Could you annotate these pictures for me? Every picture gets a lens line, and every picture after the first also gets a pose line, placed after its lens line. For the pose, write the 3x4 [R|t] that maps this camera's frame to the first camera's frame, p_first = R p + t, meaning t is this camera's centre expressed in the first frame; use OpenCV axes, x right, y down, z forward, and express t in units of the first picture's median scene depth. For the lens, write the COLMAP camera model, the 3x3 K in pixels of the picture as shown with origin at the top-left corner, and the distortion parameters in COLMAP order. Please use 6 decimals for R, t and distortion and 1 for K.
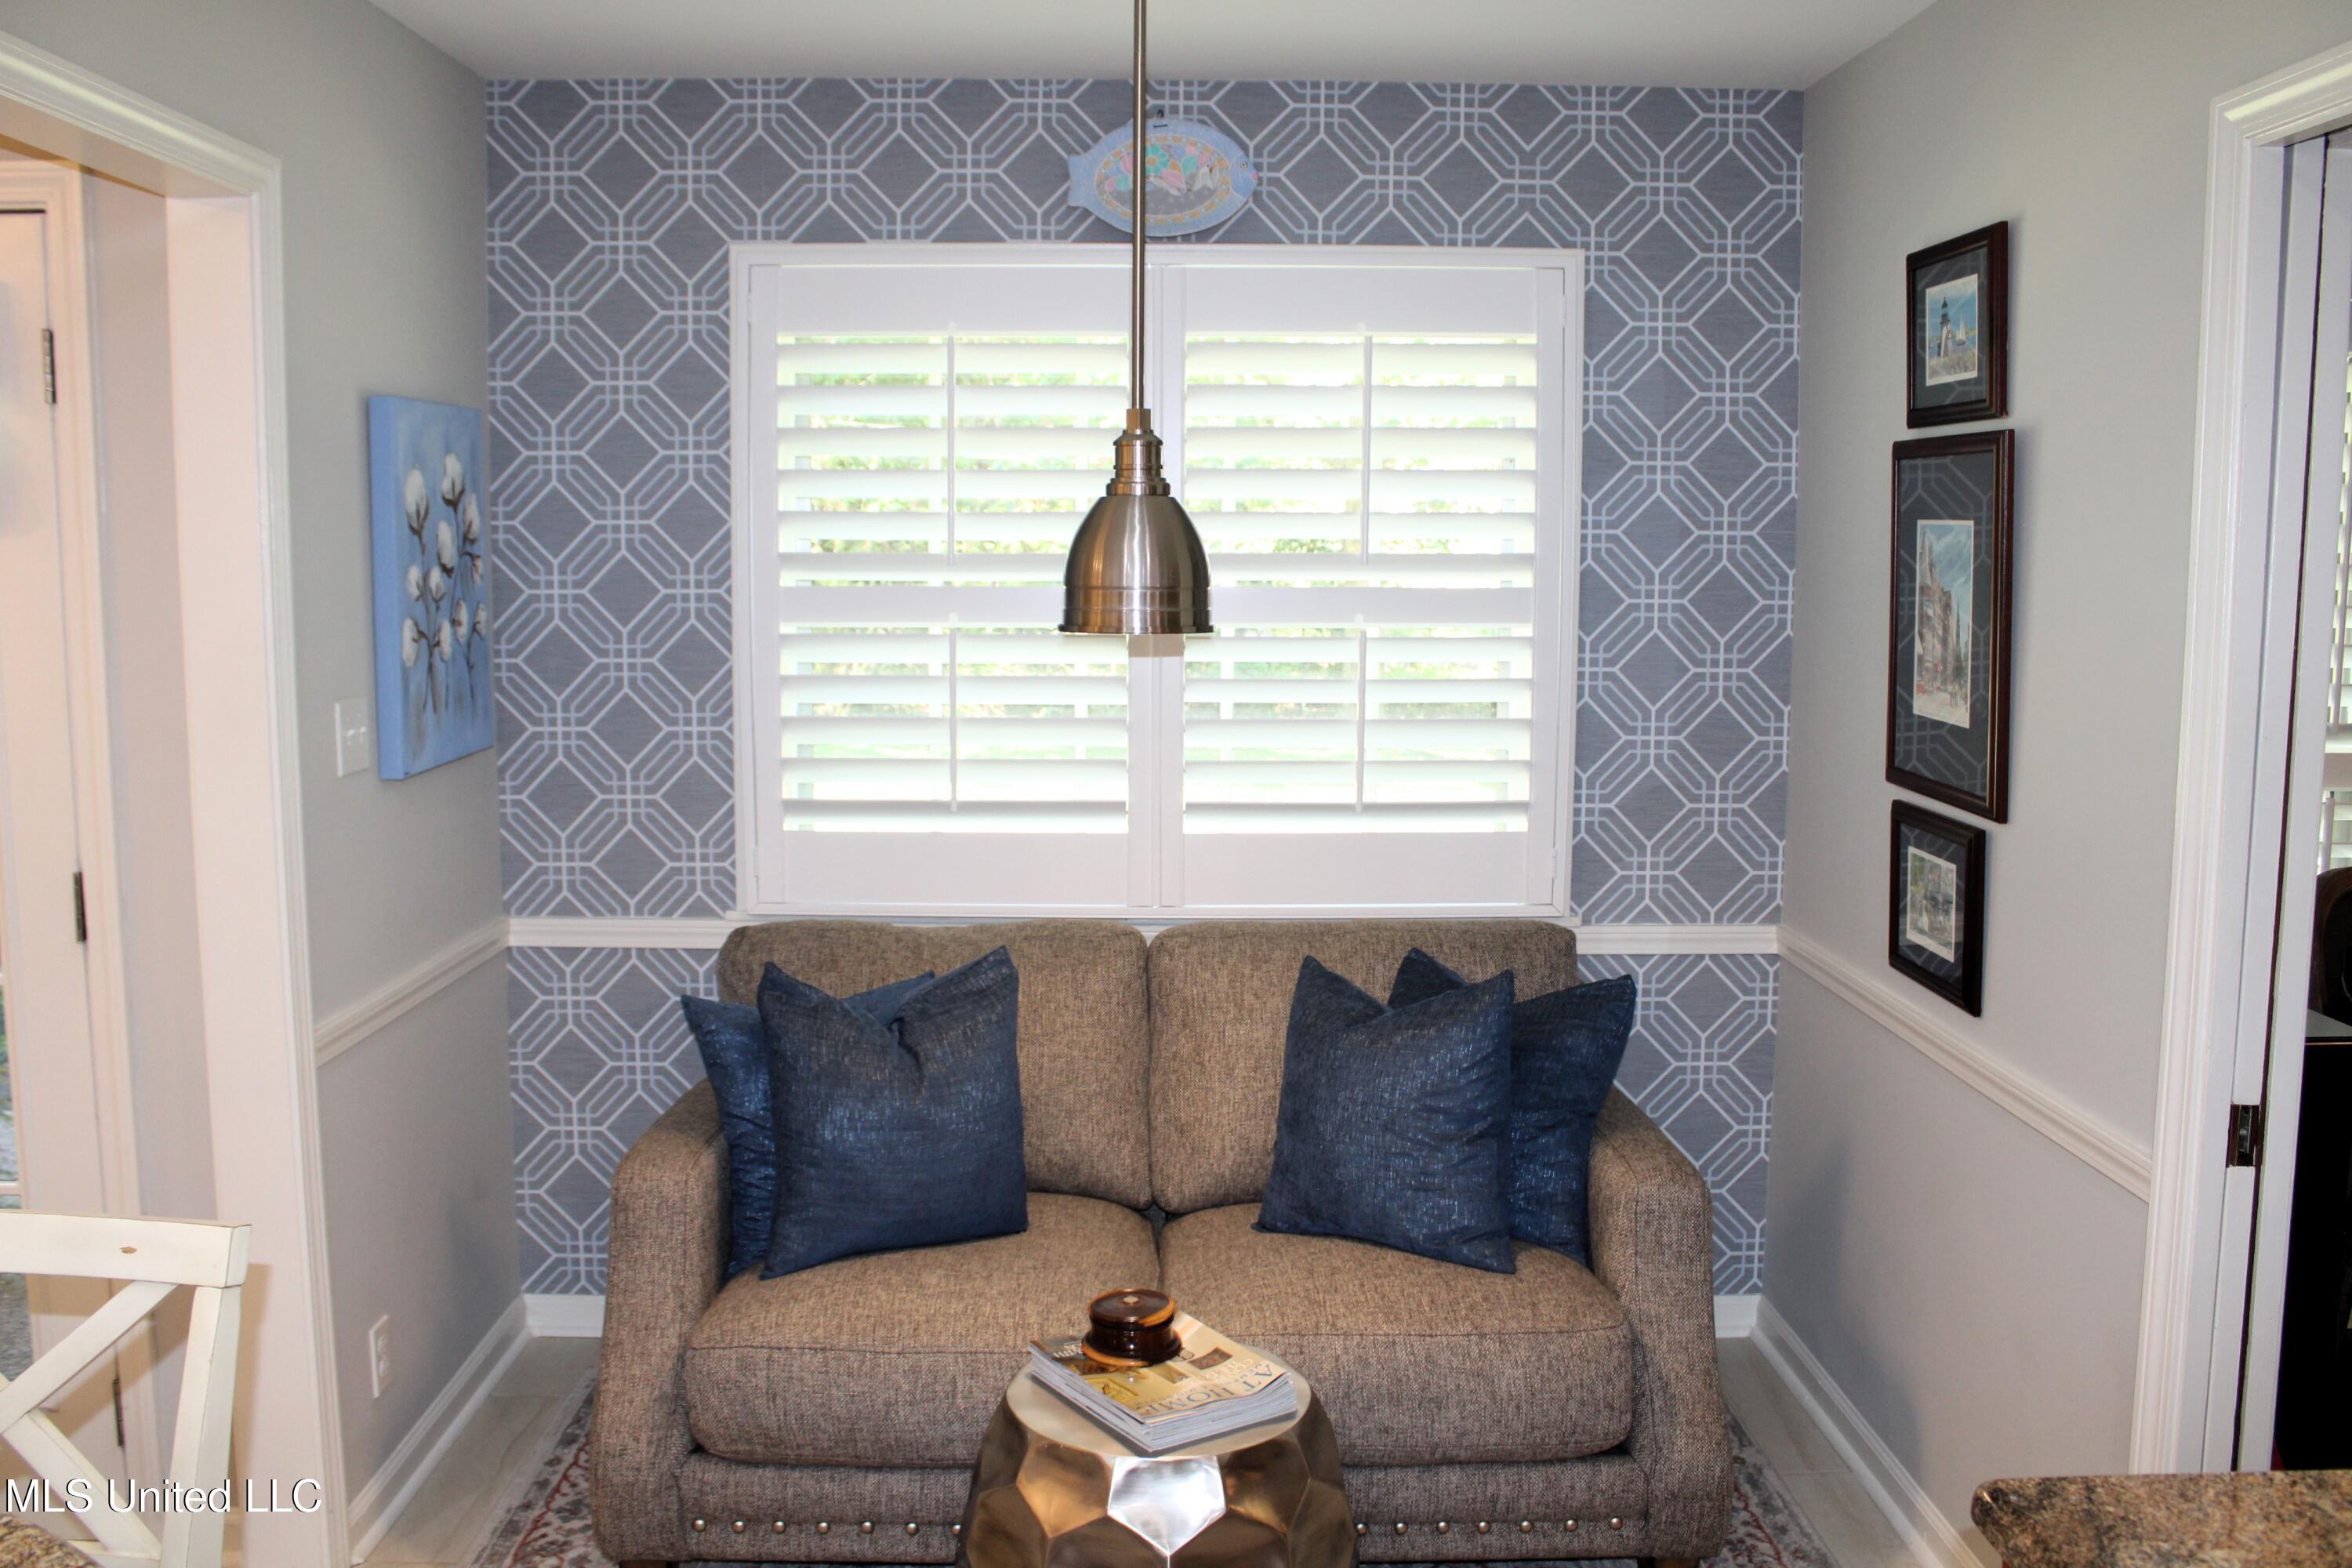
lens RADIAL K [[1970.6, 0, 1171.4], [0, 1970.6, 788.1], [0, 0, 1]] dist [-0.104197, -0.004604]
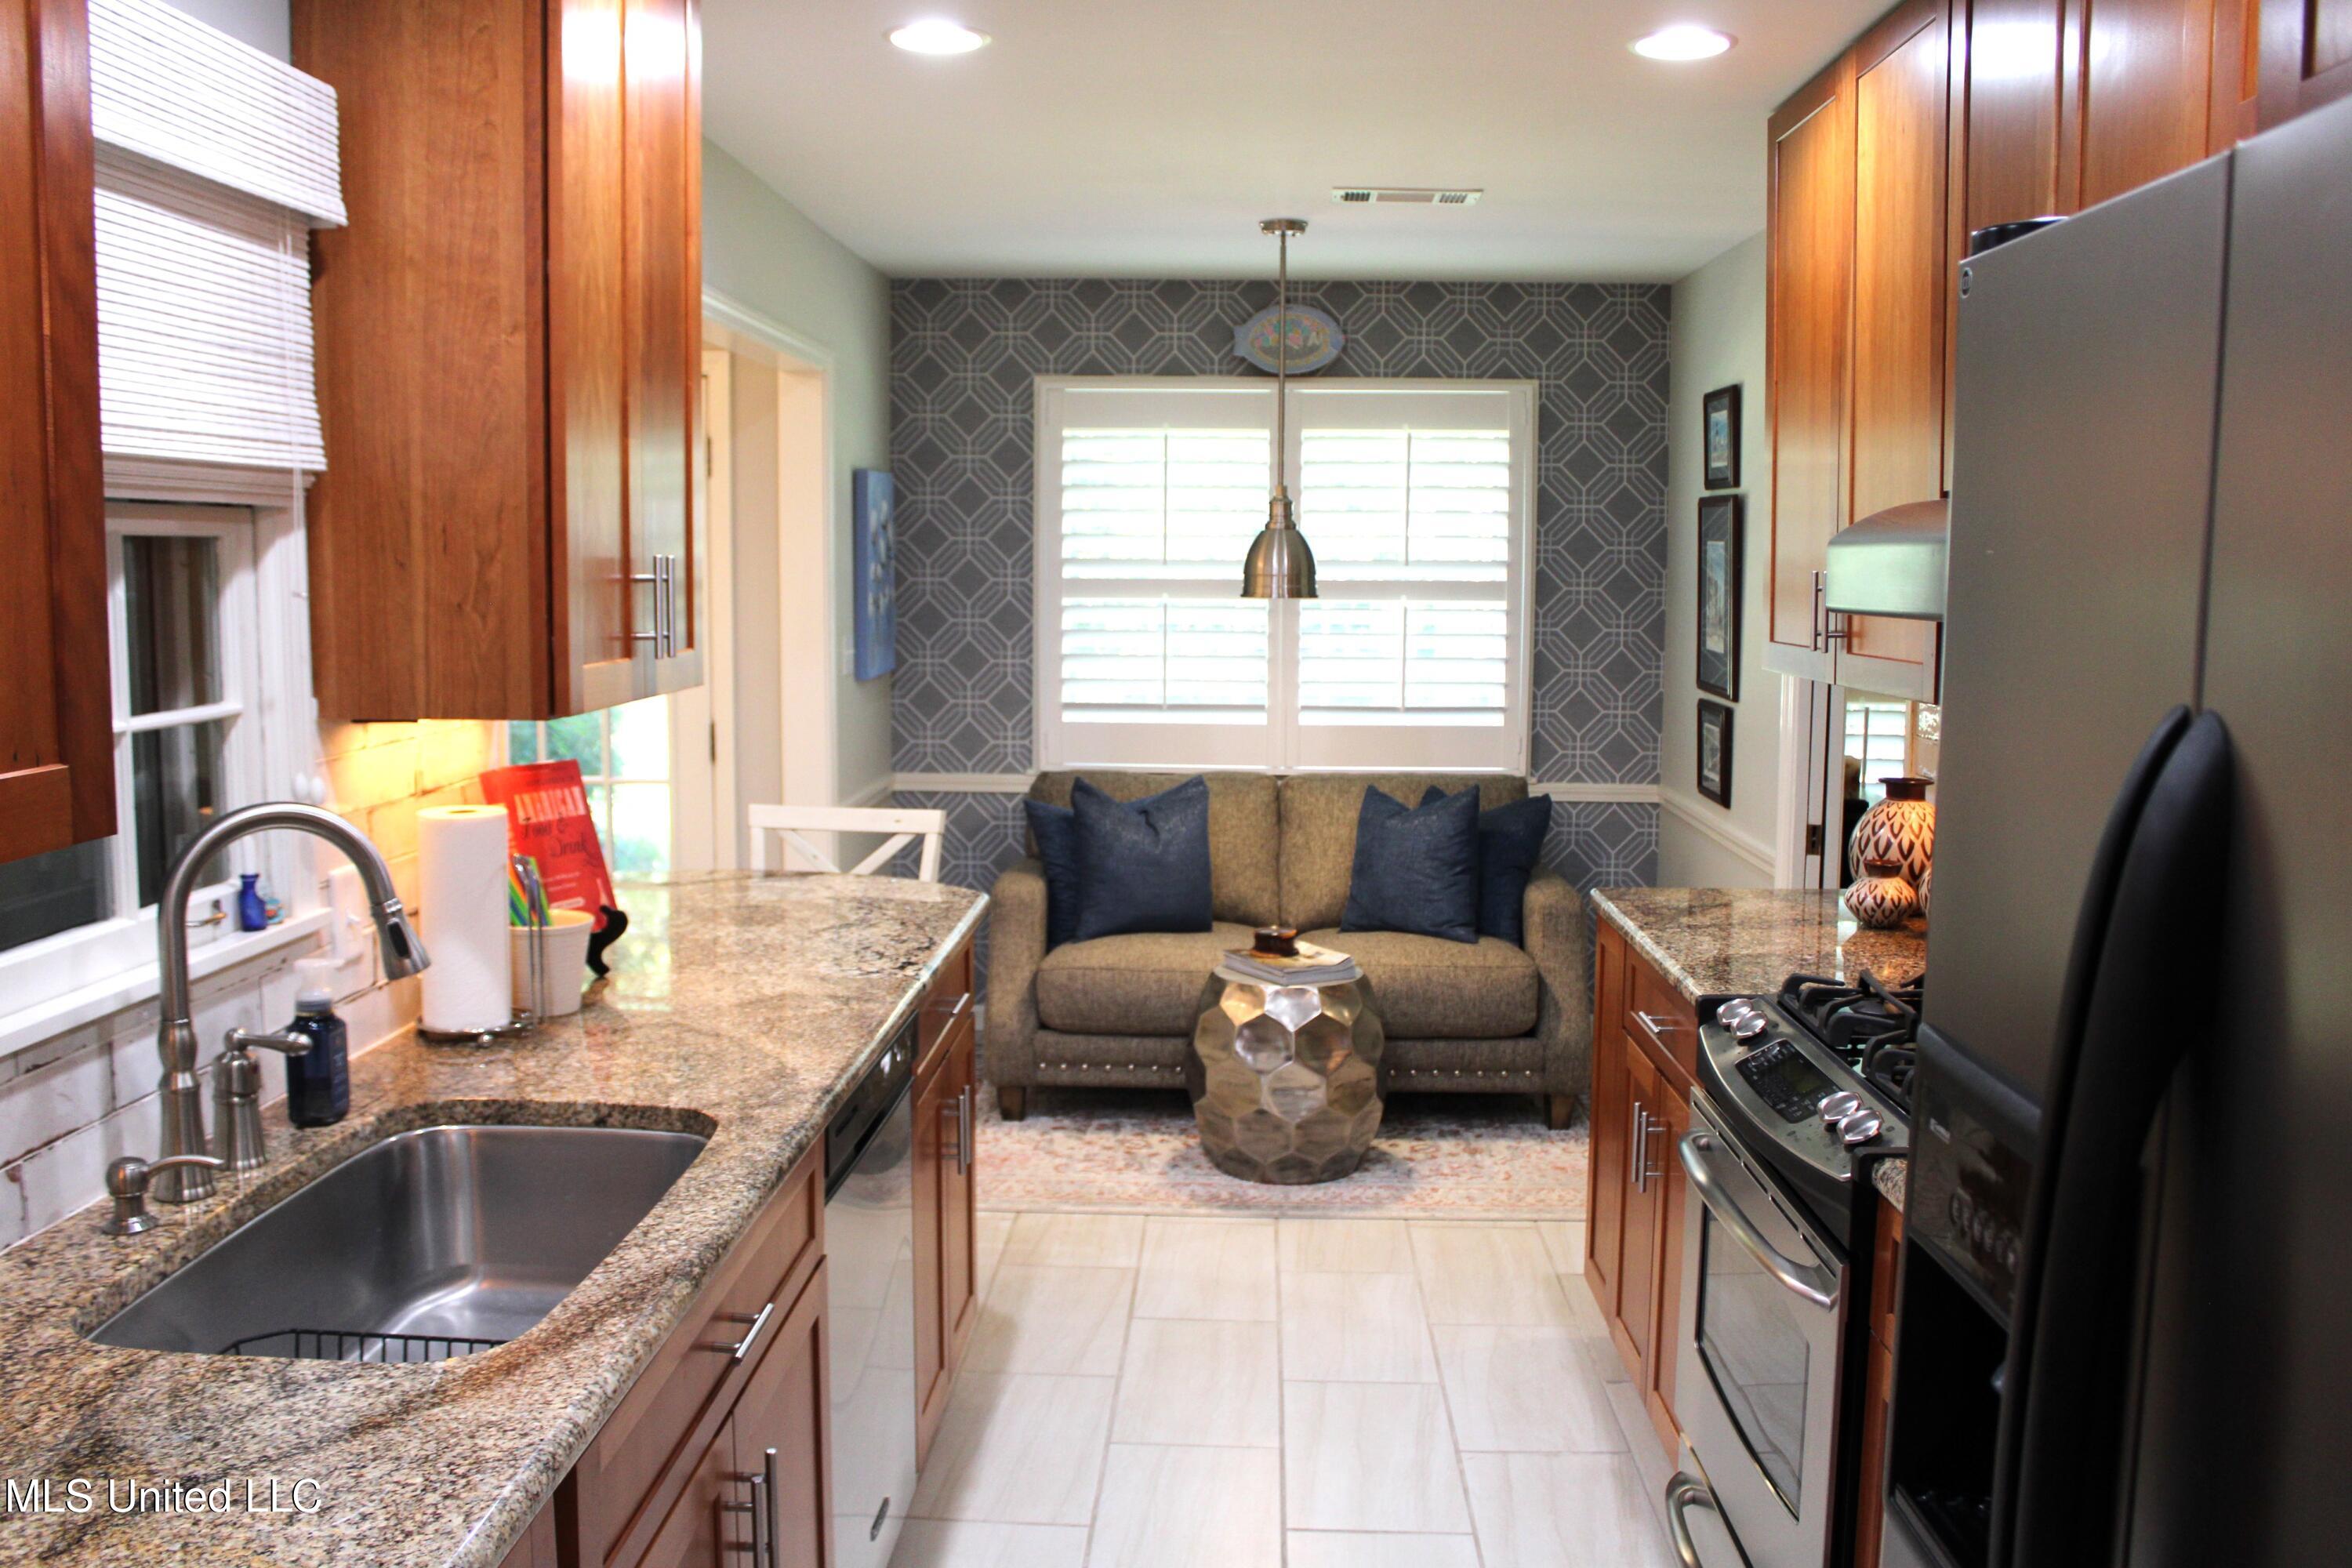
lens RADIAL K [[2001.7, 0, 1178.9], [0, 2001.7, 774.9], [0, 0, 1]] dist [-0.151990, 0.118275]
pose [[0.998875, 0.008048, -0.046730, -0.017540], [-0.008641, 0.999885, -0.012501, 0.096300], [0.046624, 0.012891, 0.998829, -0.778430]]
